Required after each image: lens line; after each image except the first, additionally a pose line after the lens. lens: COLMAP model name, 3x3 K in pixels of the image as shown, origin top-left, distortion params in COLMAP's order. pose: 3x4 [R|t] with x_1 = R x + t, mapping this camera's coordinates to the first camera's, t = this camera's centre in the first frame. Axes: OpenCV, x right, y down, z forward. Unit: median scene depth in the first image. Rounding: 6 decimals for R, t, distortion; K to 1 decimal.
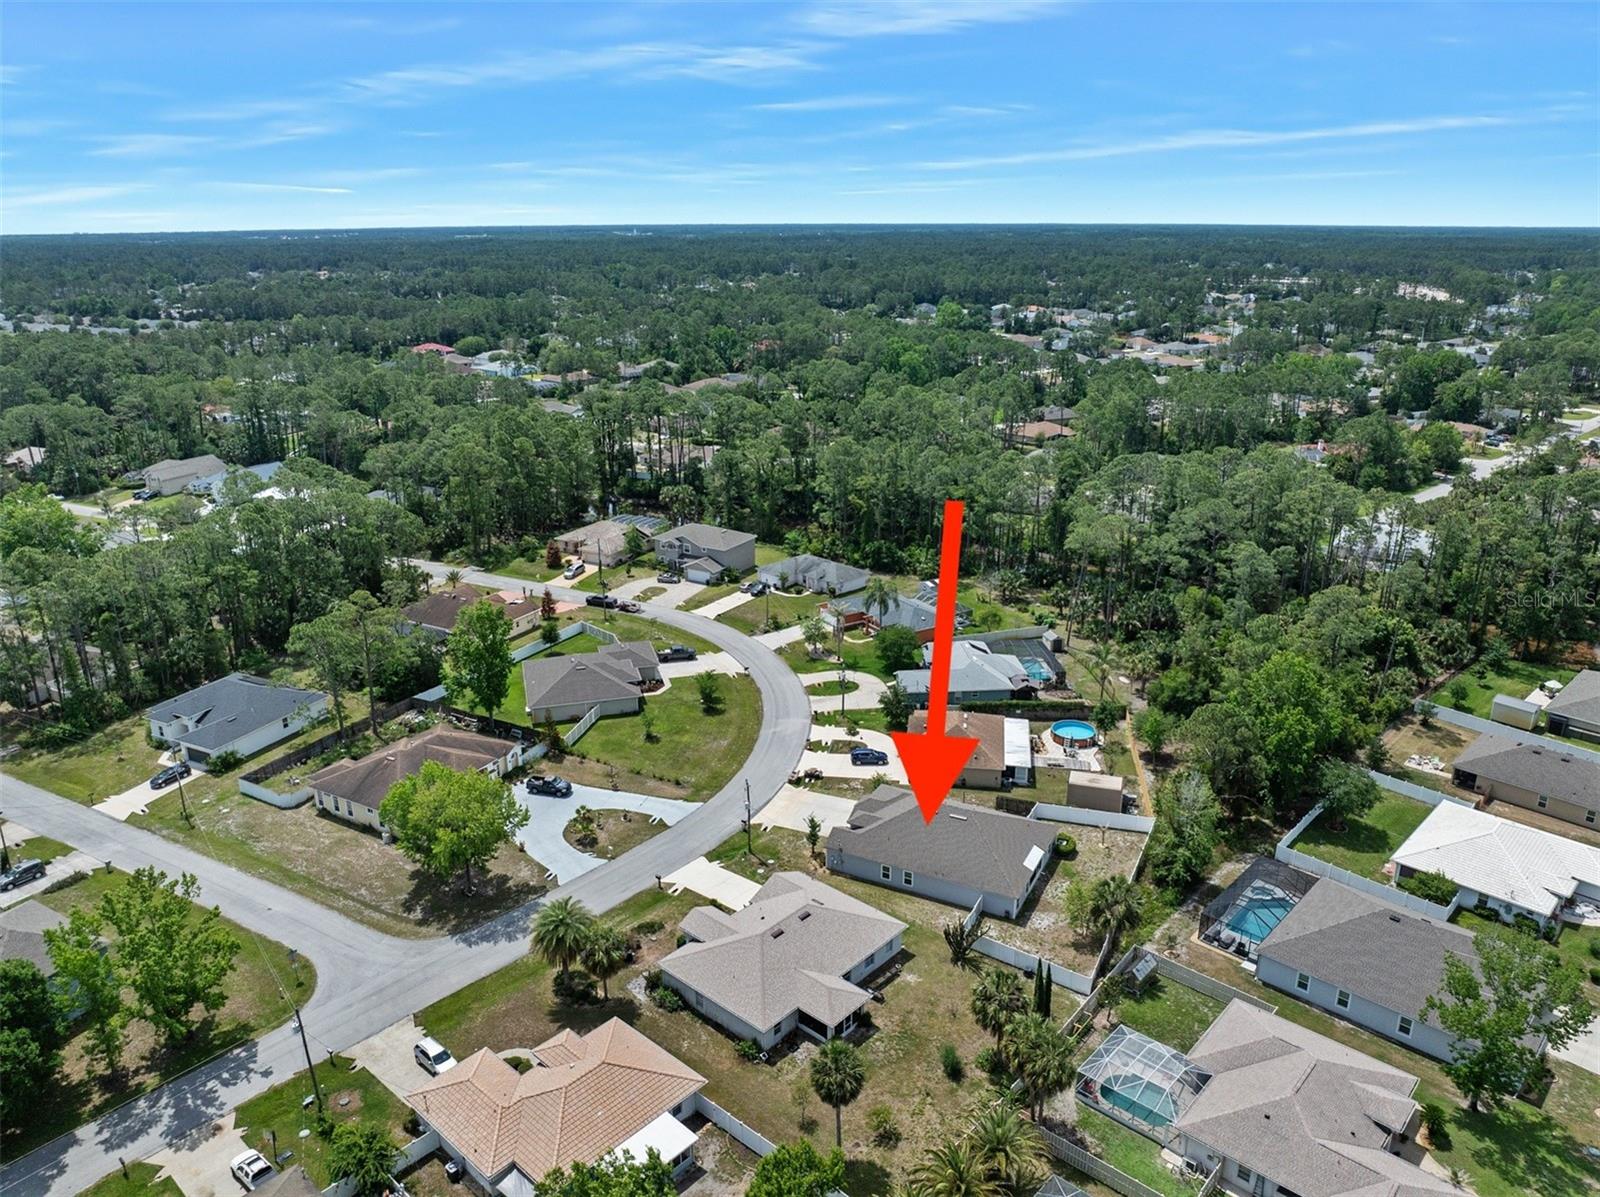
lens RADIAL K [[1136.5, 0, 800.0], [0, 1136.5, 598.5], [0, 0, 1]] dist [-0.026601, -0.001734]
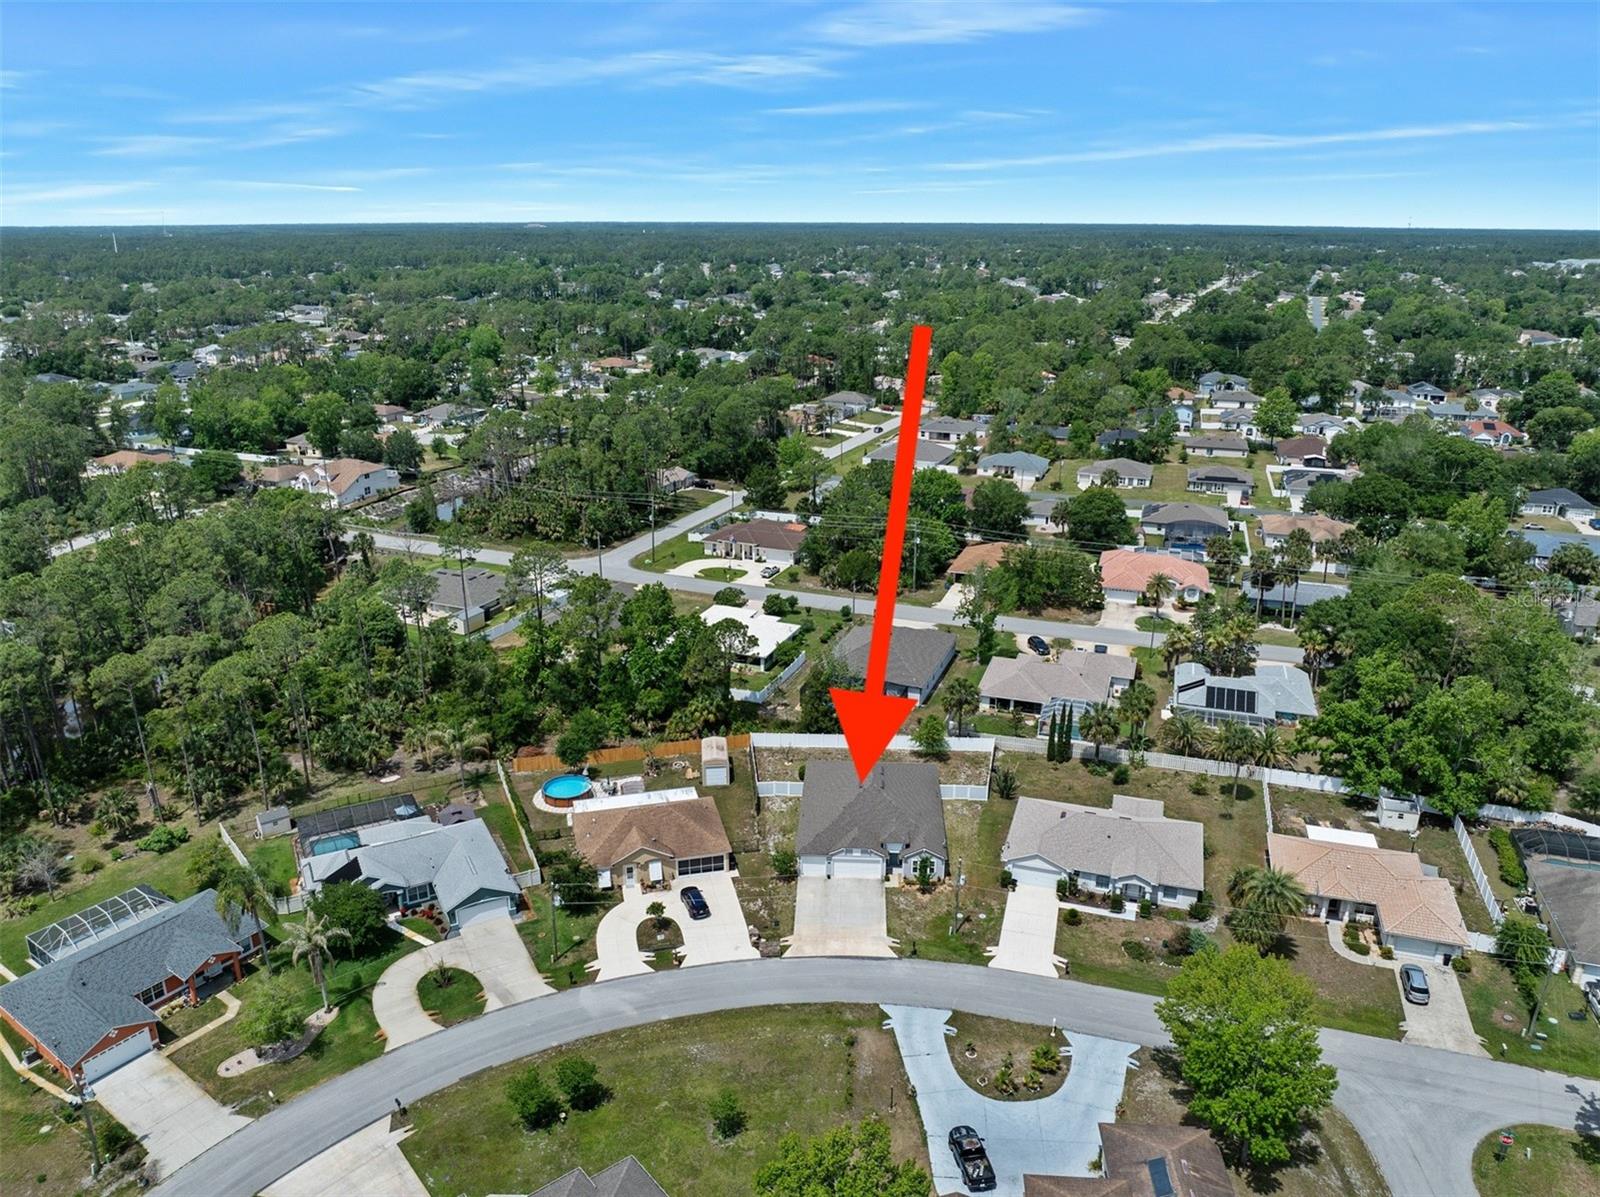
lens RADIAL K [[1136.5, 0, 800.0], [0, 1136.5, 598.5], [0, 0, 1]] dist [-0.026601, -0.001734]
pose [[-0.404464, -0.292045, 0.866671, -0.619094], [0.291225, 0.857186, 0.424760, -0.370923], [-0.866947, 0.424196, -0.261650, 1.111497]]
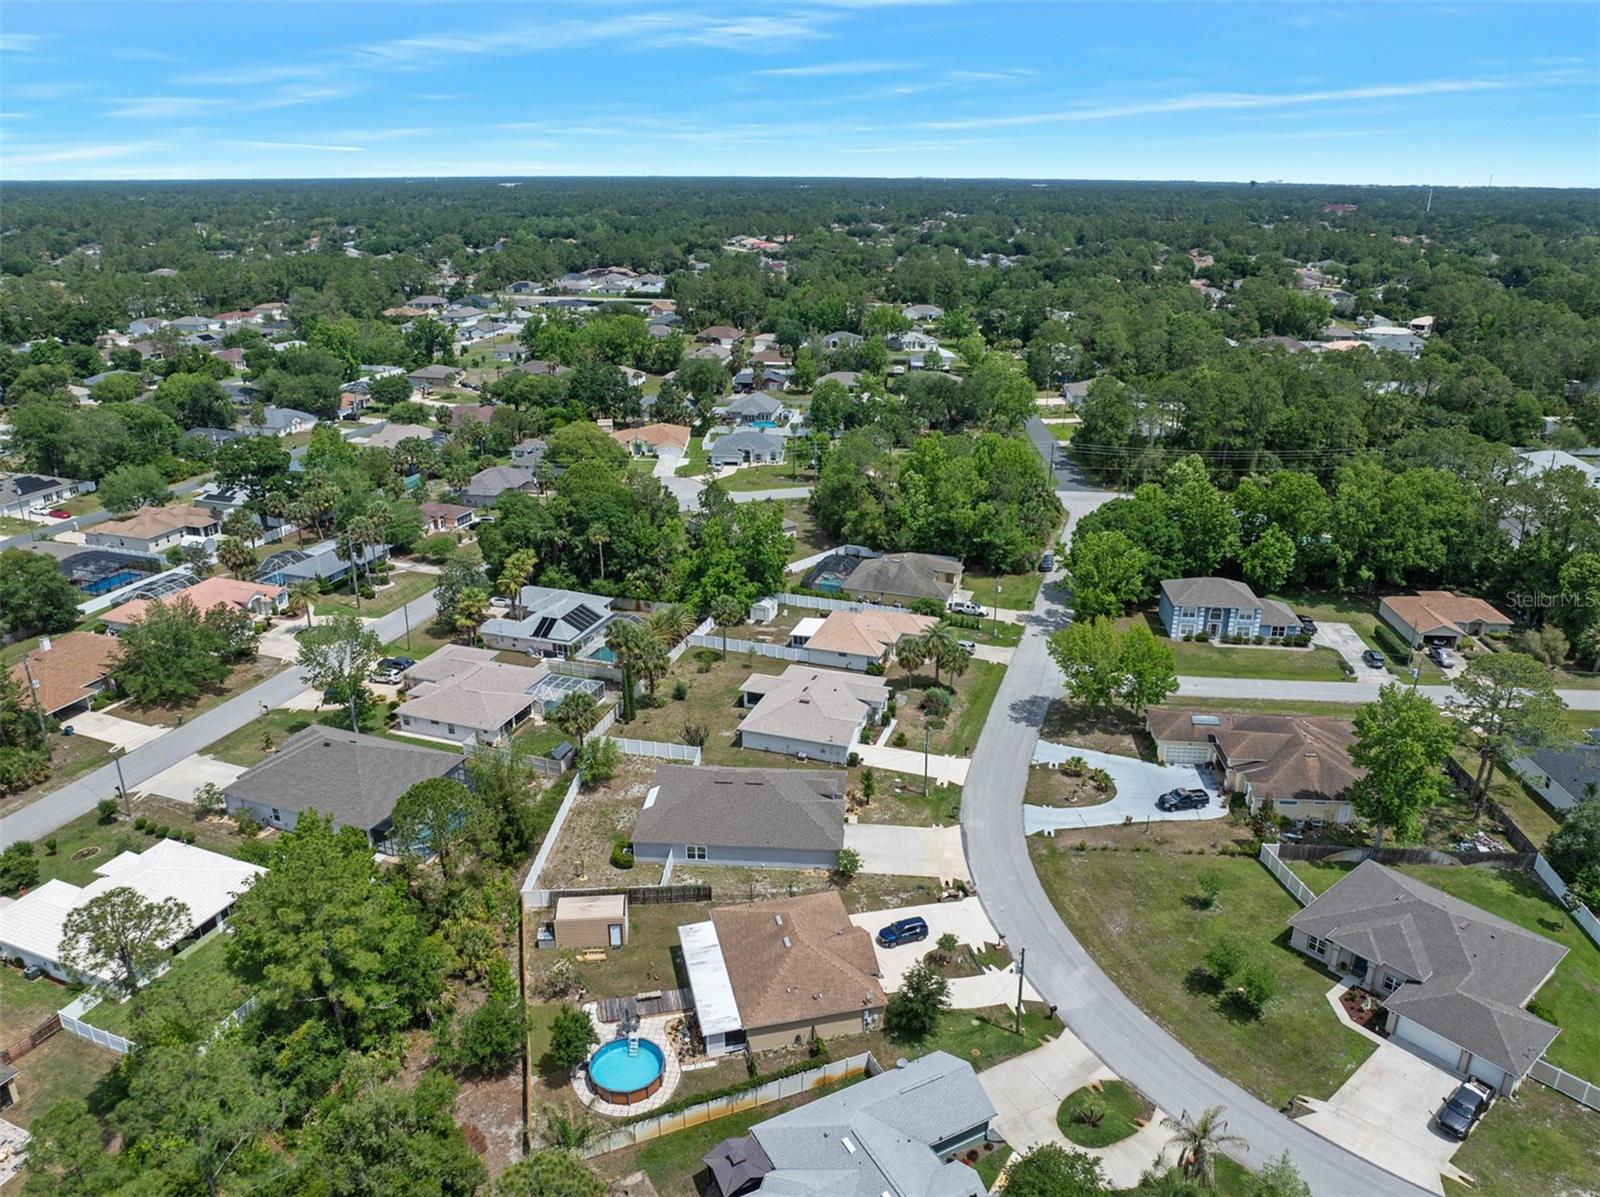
lens RADIAL K [[1136.5, 0, 800.0], [0, 1136.5, 598.5], [0, 0, 1]] dist [-0.026601, -0.001734]
pose [[-0.919056, 0.150312, -0.364337, 0.370836], [-0.117879, 0.777269, 0.618027, -0.489045], [0.376085, 0.610949, -0.696635, 1.422386]]
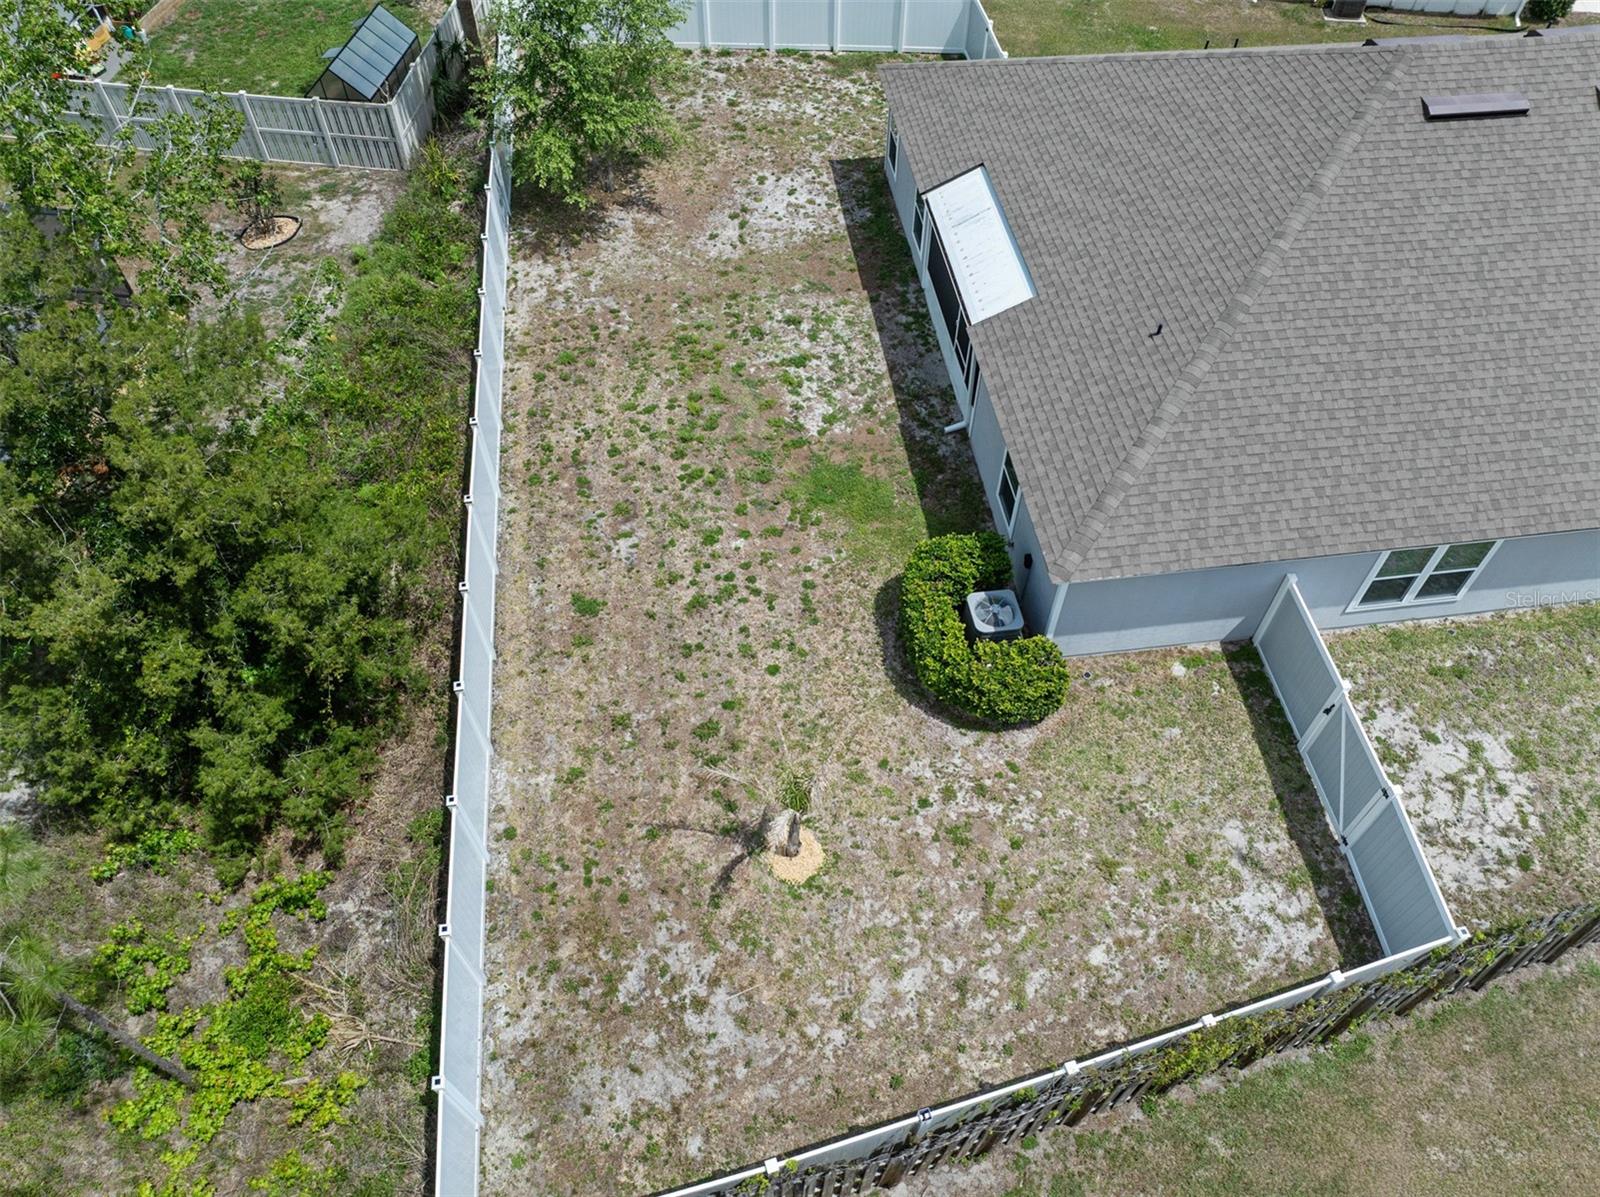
lens RADIAL K [[1136.5, 0, 800.0], [0, 1136.5, 598.5], [0, 0, 1]] dist [-0.026601, -0.001734]
pose [[-0.825584, 0.444785, -0.347243, 0.276006], [-0.178631, 0.377721, 0.908525, 0.072721], [0.535260, 0.812092, -0.232388, 0.919763]]
